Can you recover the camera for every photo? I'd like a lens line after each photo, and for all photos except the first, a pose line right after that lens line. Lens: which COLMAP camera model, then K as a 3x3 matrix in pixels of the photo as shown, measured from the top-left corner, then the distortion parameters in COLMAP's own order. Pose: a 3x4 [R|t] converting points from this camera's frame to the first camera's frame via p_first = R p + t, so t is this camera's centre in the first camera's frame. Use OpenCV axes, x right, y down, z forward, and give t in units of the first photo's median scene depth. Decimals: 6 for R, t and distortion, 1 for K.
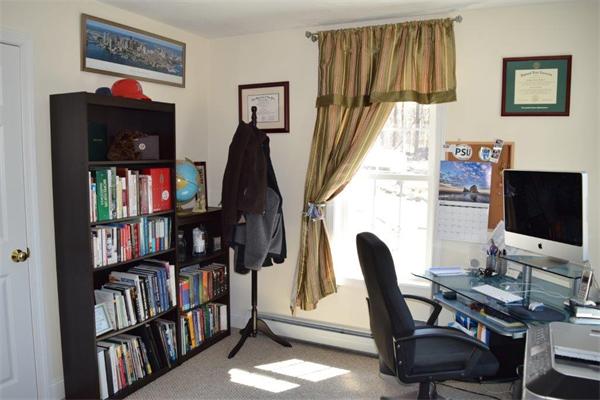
lens RADIAL K [[476.5, 0, 301.1], [0, 476.5, 197.8], [0, 0, 1]] dist [-0.090484, 0.001935]
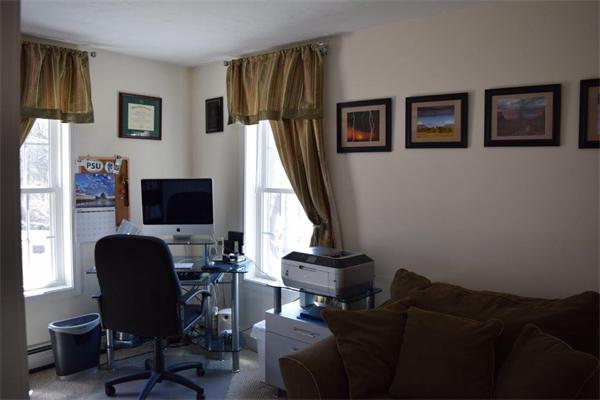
lens RADIAL K [[476.5, 0, 301.1], [0, 476.5, 197.8], [0, 0, 1]] dist [-0.090484, 0.001935]
pose [[0.245431, -0.059635, 0.967578, -0.682213], [0.088660, 0.995304, 0.038854, -0.016271], [-0.965351, 0.076250, 0.249566, 0.208620]]
